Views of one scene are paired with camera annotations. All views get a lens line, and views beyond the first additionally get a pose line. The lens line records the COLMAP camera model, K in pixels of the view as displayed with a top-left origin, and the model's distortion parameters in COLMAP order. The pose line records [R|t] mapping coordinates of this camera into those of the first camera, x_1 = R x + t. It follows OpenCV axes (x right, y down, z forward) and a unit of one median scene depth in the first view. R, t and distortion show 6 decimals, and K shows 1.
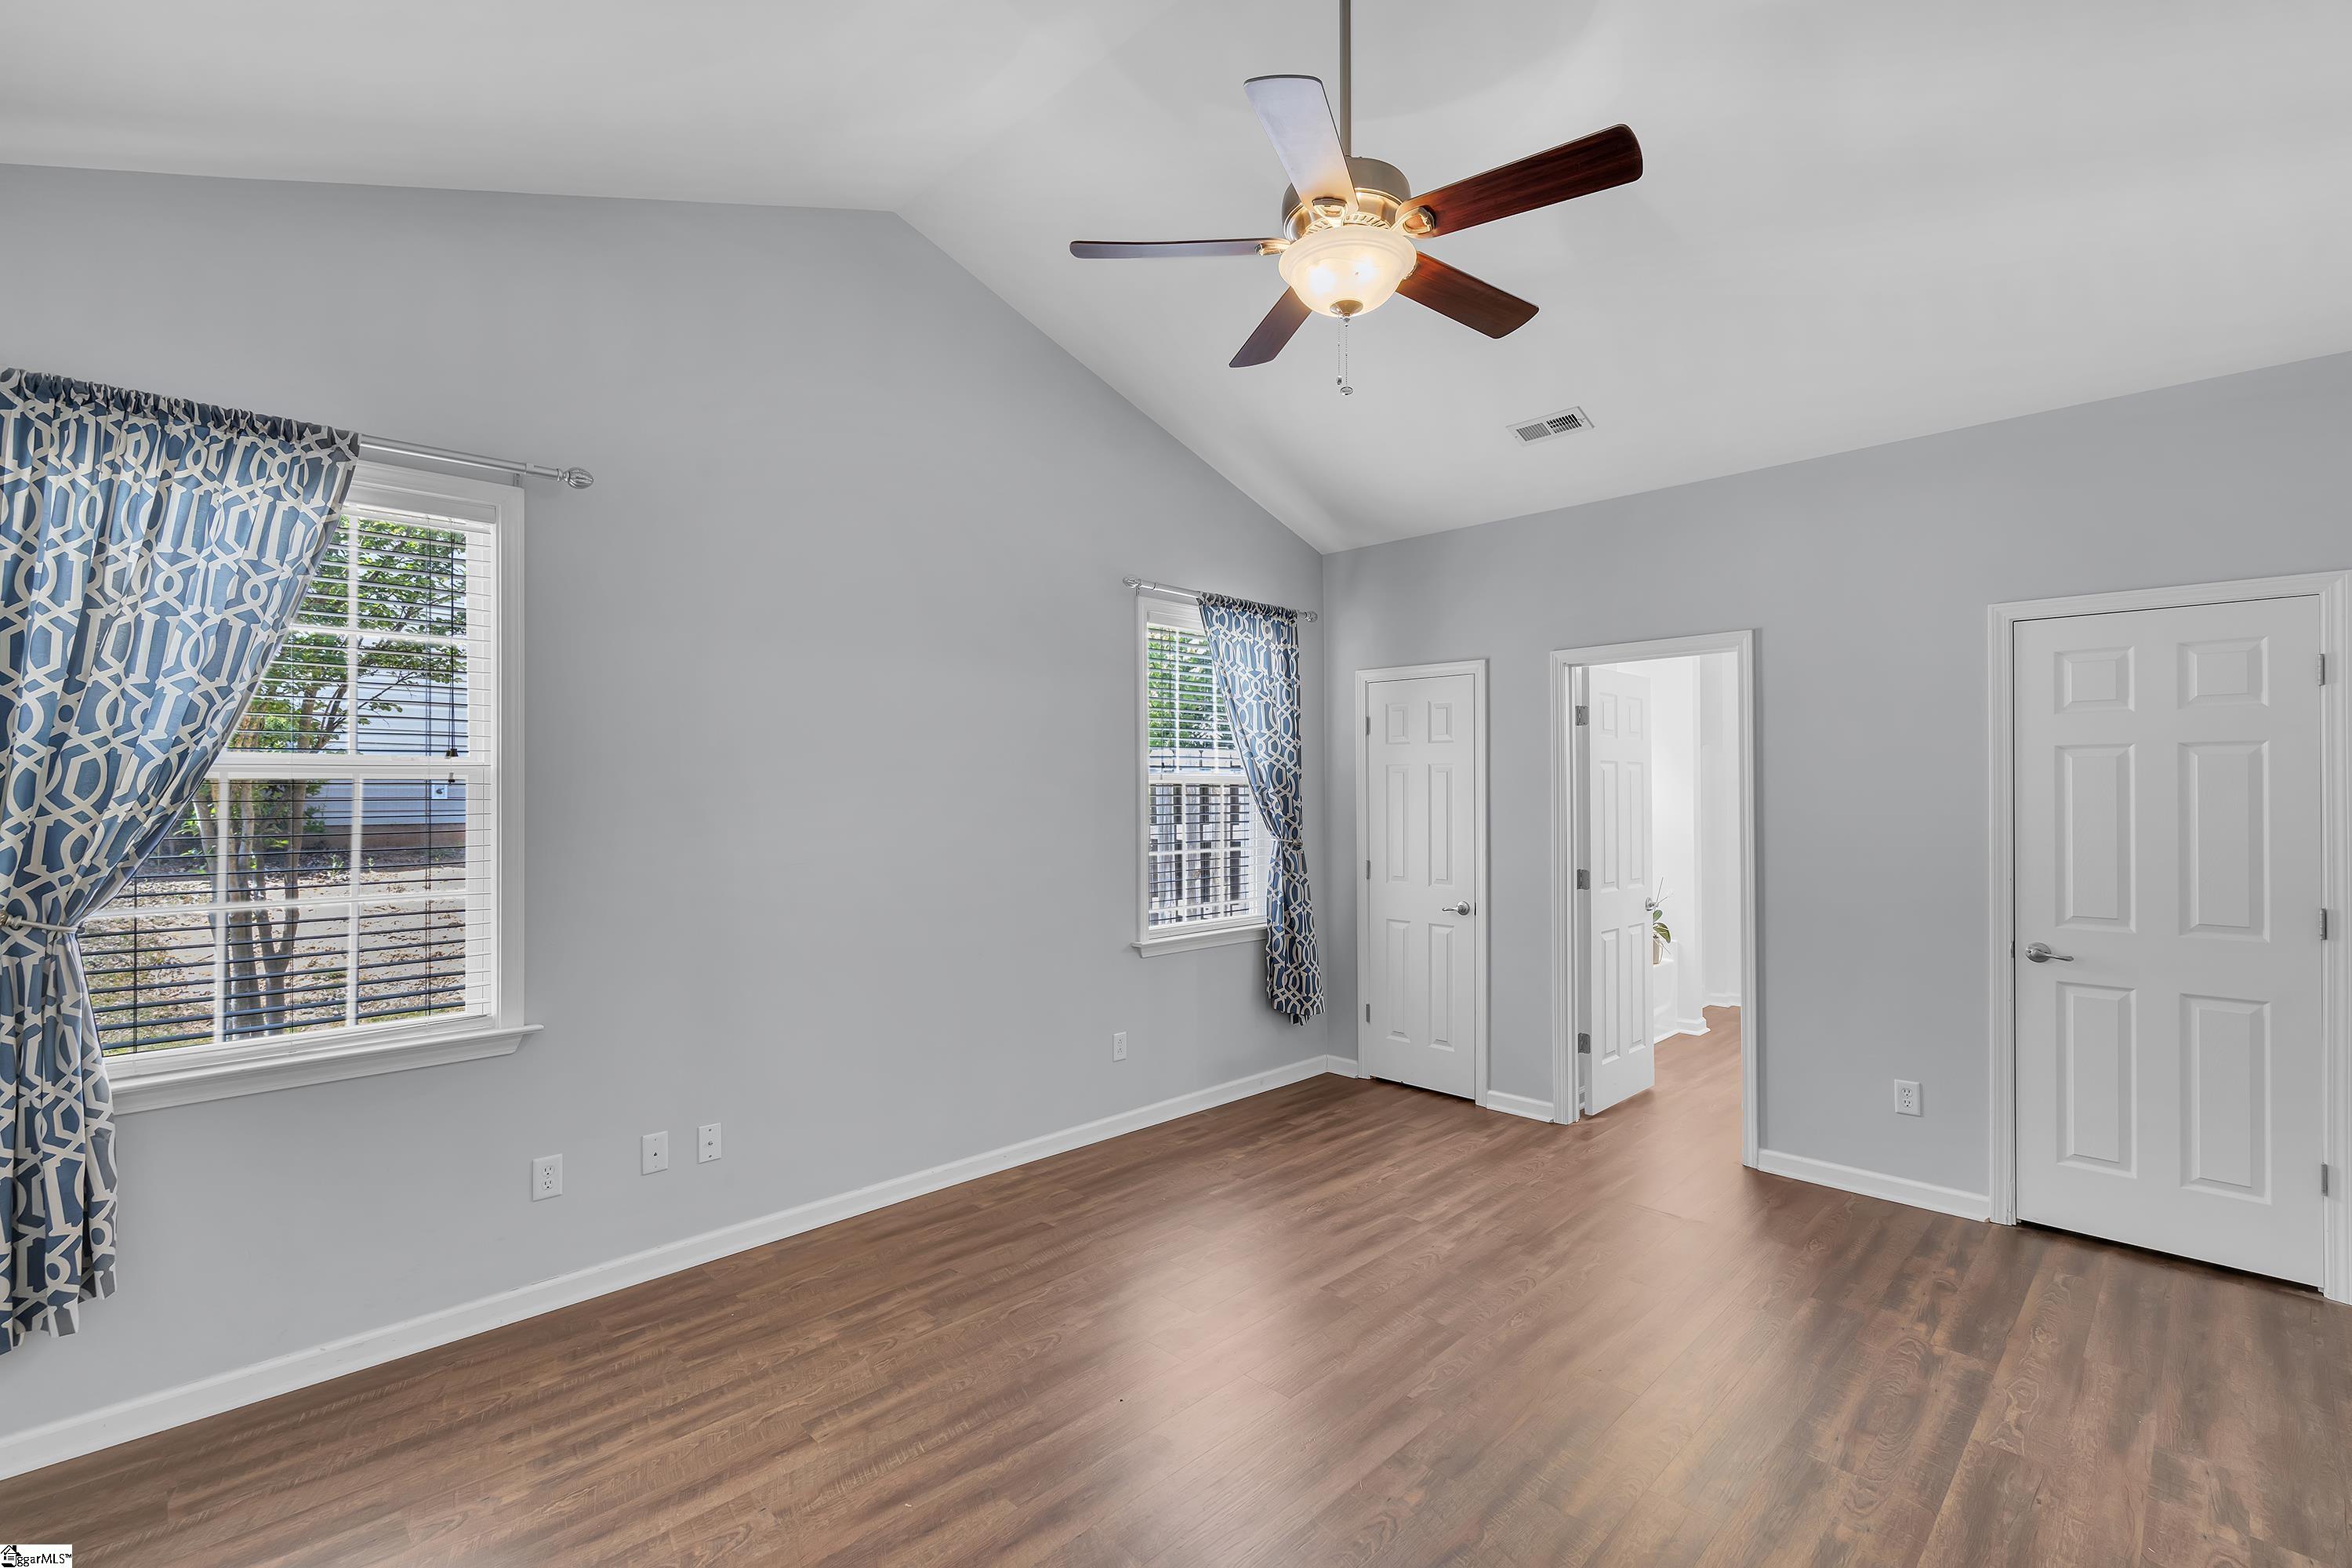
lens RADIAL K [[1048.0, 0, 1172.8], [0, 1048.0, 785.8], [0, 0, 1]] dist [-0.002606, 0.001210]
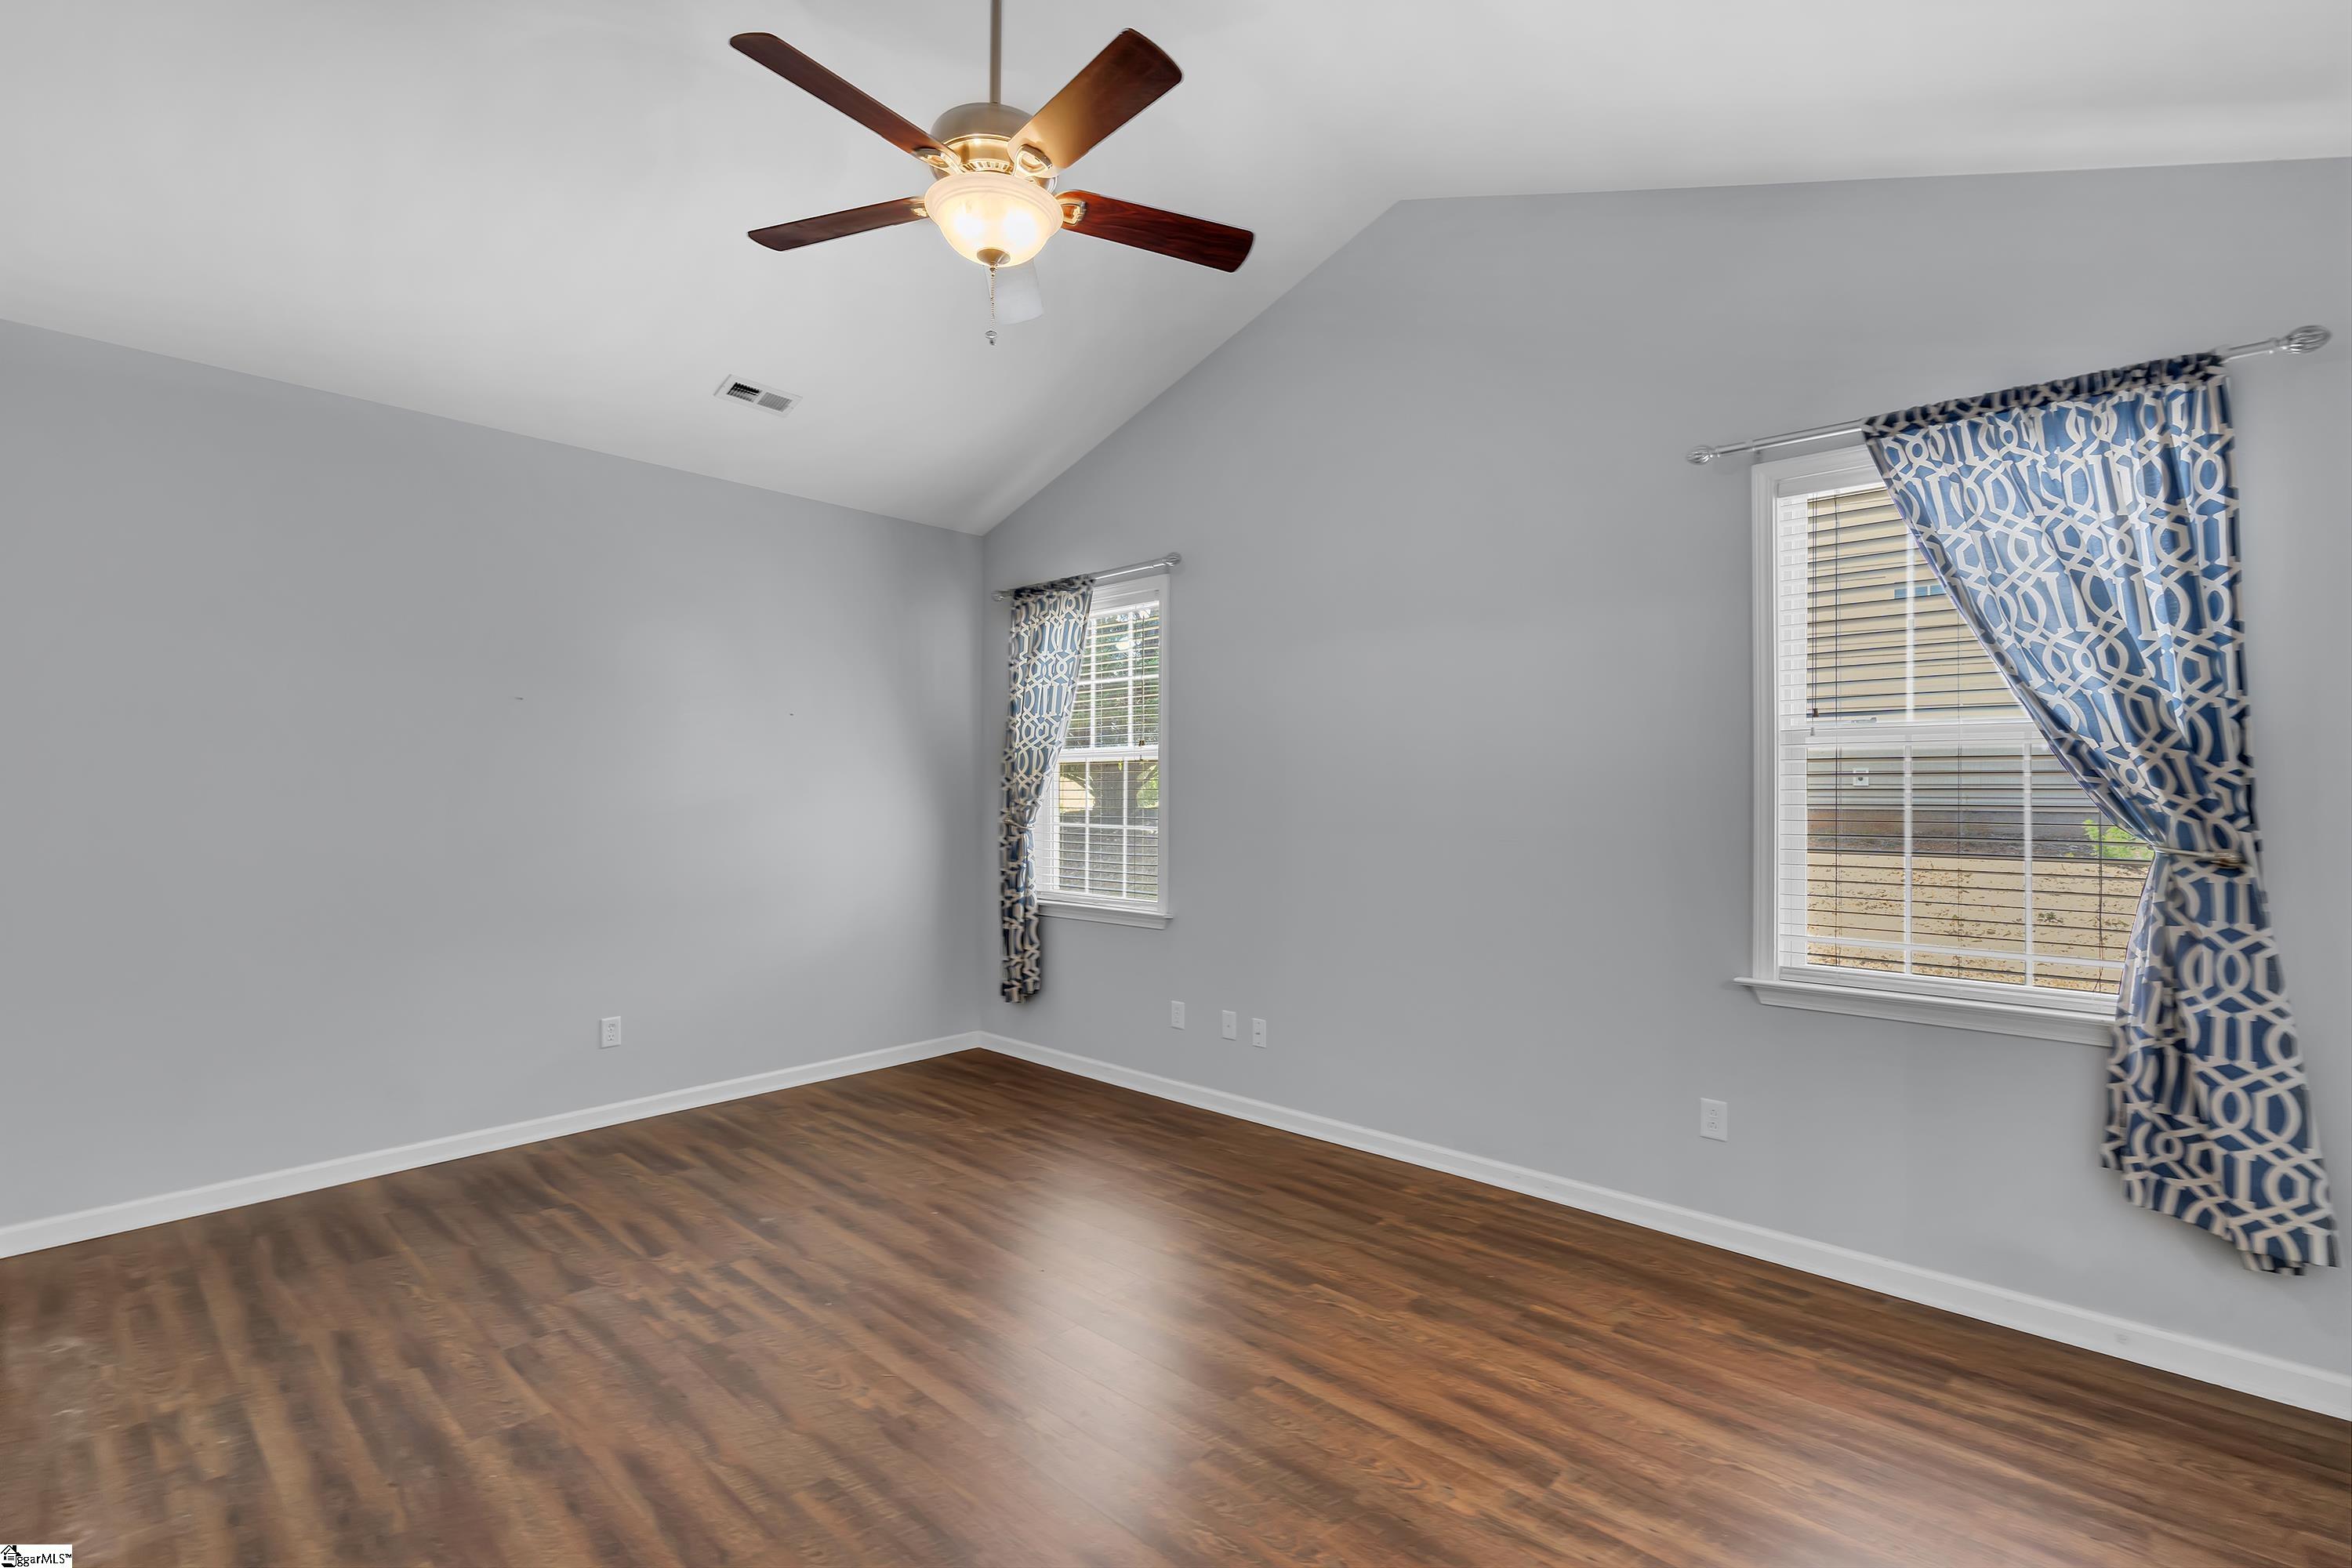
lens RADIAL K [[1048.0, 0, 1172.8], [0, 1048.0, 785.8], [0, 0, 1]] dist [-0.002606, 0.001210]
pose [[0.058105, -0.000196, -0.998310, 0.781822], [0.004461, 0.999990, 0.000063, 0.029398], [0.998300, -0.004457, 0.058106, 0.745539]]
